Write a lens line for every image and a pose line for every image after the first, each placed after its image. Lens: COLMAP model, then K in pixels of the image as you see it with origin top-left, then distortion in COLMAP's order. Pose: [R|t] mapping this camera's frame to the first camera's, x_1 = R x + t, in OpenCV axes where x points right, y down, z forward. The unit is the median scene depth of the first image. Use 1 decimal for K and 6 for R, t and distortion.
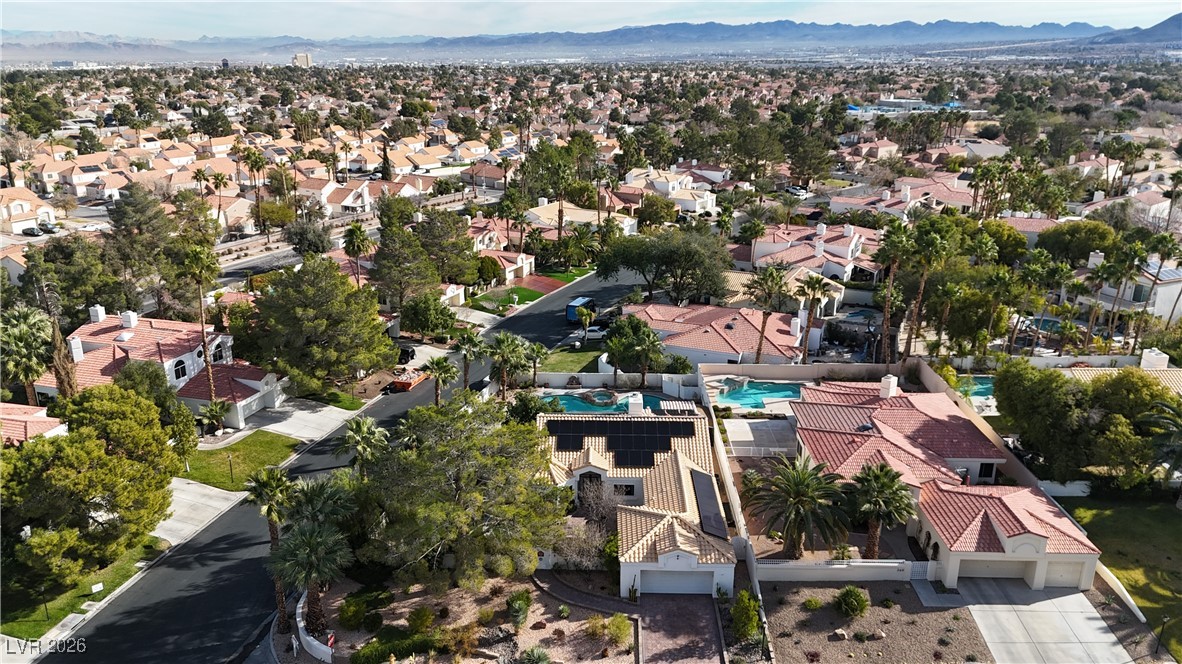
lens RADIAL K [[870.4, 0, 595.3], [0, 870.4, 325.9], [0, 0, 1]] dist [0.068401, -0.066810]
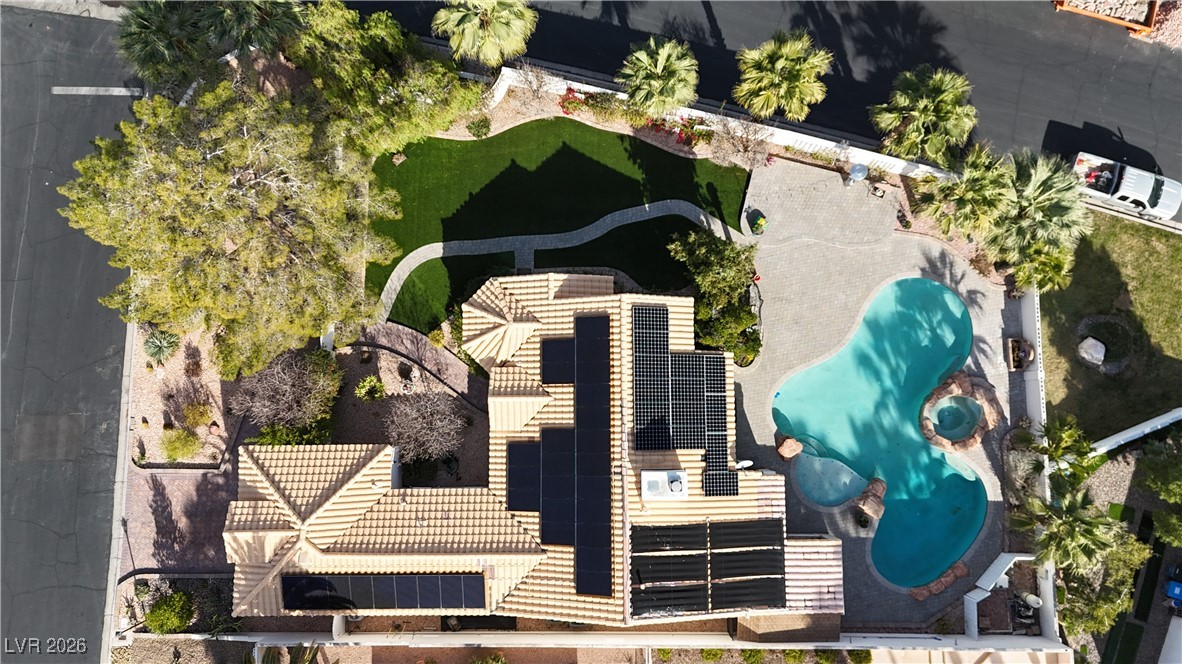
lens RADIAL K [[870.4, 0, 591.7], [0, 870.4, 324.6], [0, 0, 1]] dist [0.068401, -0.066810]
pose [[0.016006, 0.993789, -0.110126, 0.010031], [-0.277525, 0.110228, 0.954374, -0.421856], [0.960585, 0.015287, 0.277566, 0.894563]]
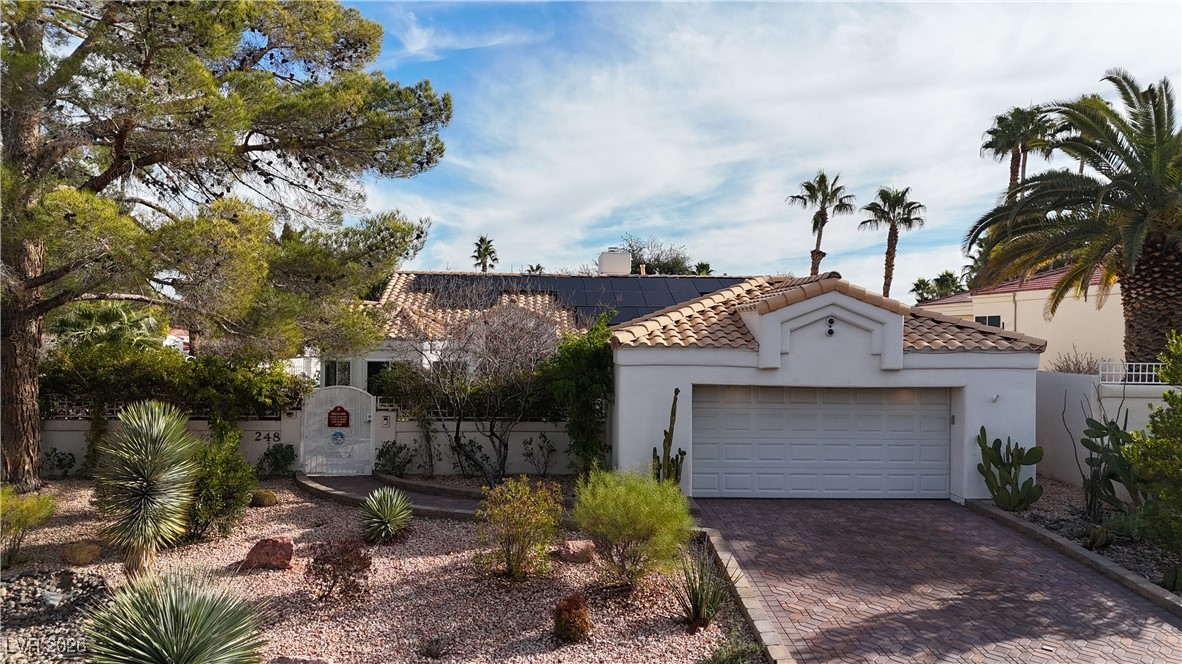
lens RADIAL K [[870.4, 0, 588.1], [0, 870.4, 326.7], [0, 0, 1]] dist [0.068401, -0.066810]
pose [[0.997603, 0.006920, 0.068853, 0.001171], [0.015401, 0.947828, -0.318409, 0.290702], [-0.067464, 0.318706, 0.945450, 0.625185]]
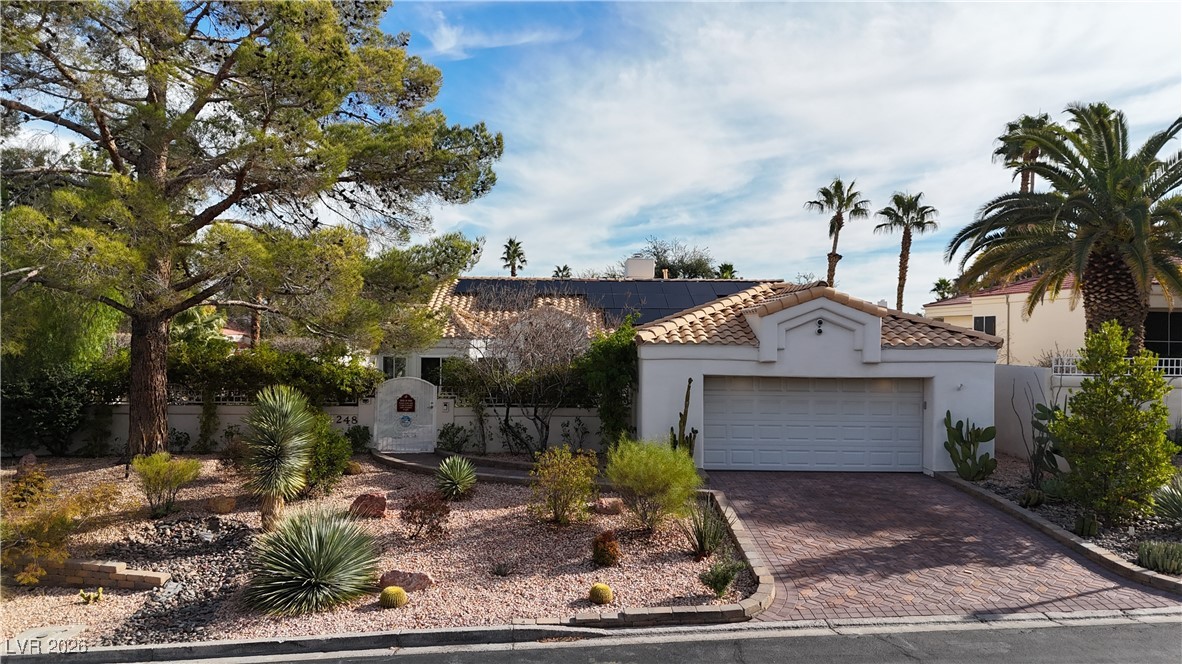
lens RADIAL K [[870.4, 0, 592.7], [0, 870.4, 329.1], [0, 0, 1]] dist [0.068401, -0.066810]
pose [[0.999074, 0.005609, 0.042659, -0.002425], [0.008105, 0.949185, -0.314613, 0.304720], [-0.042256, 0.314667, 0.948261, 0.581901]]
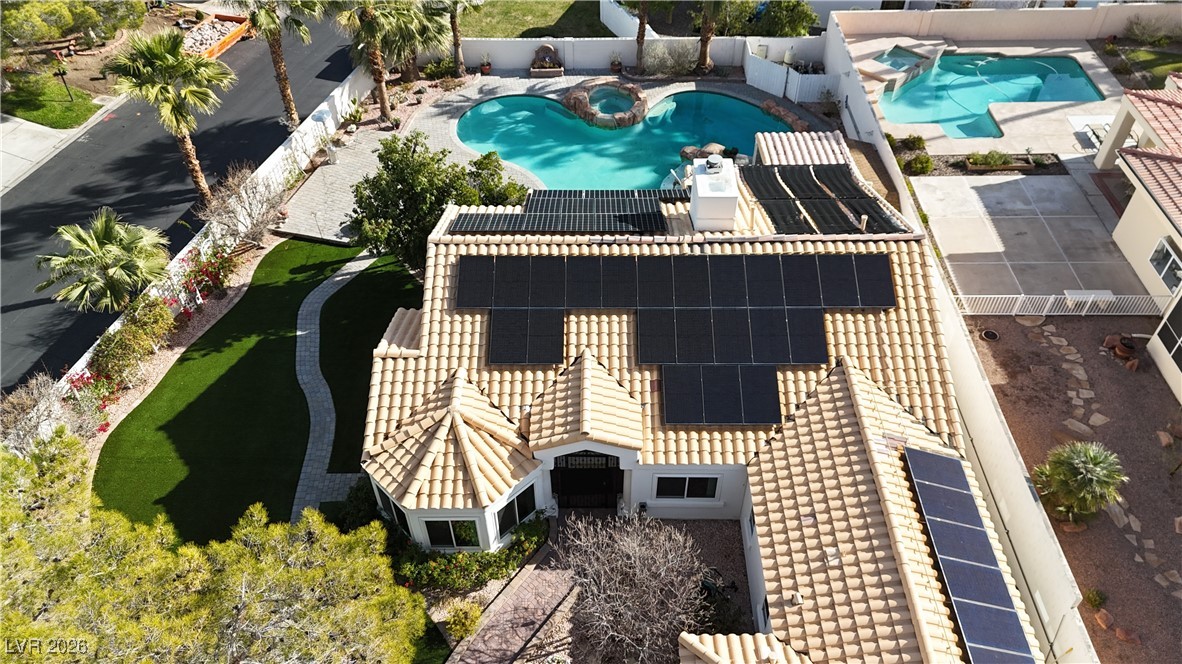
lens RADIAL K [[870.4, 0, 590.5], [0, 870.4, 330.0], [0, 0, 1]] dist [0.068401, -0.066810]
pose [[0.999913, -0.012153, -0.005049, -0.002047], [0.013122, 0.891581, 0.452671, -0.020891], [-0.000999, -0.452698, 0.891663, 0.725234]]
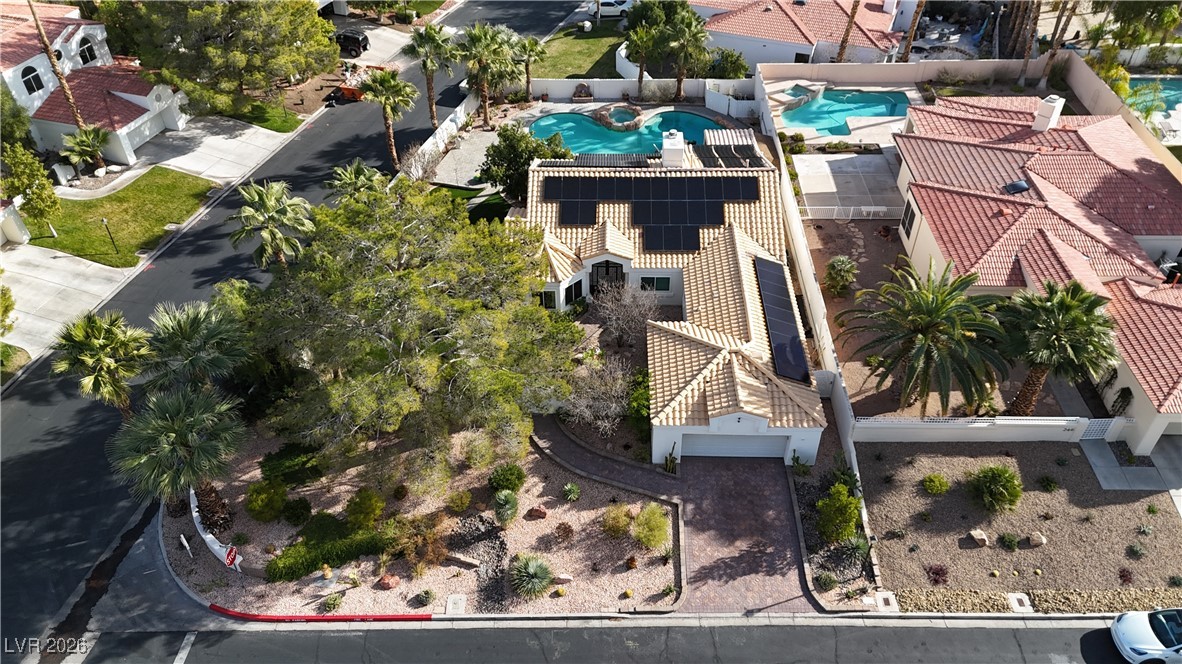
lens RADIAL K [[870.4, 0, 592.8], [0, 870.4, 331.9], [0, 0, 1]] dist [0.068401, -0.066810]
pose [[0.999842, -0.002215, -0.017653, -0.005201], [0.008966, 0.919741, 0.392423, -0.051578], [0.015366, -0.392519, 0.919615, 0.339890]]
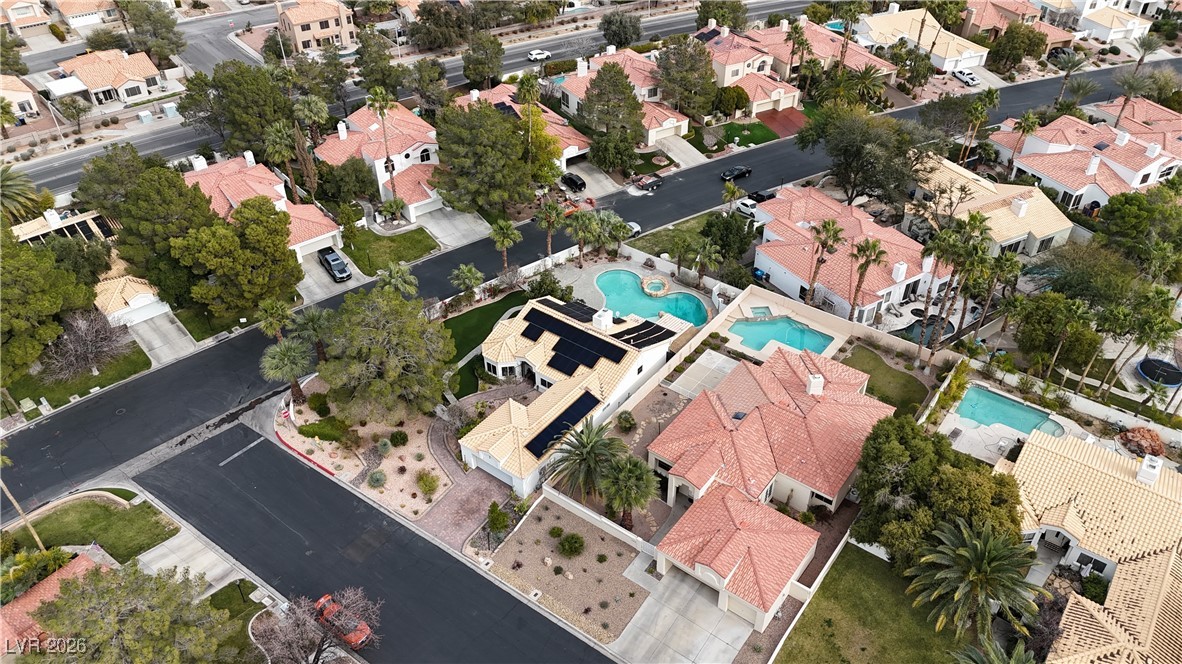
lens RADIAL K [[870.4, 0, 592.0], [0, 870.4, 326.1], [0, 0, 1]] dist [0.068401, -0.066810]
pose [[0.806960, 0.351700, -0.474470, 0.648477], [-0.171924, 0.908455, 0.380989, -0.375292], [0.565028, -0.225870, 0.793552, 0.062836]]
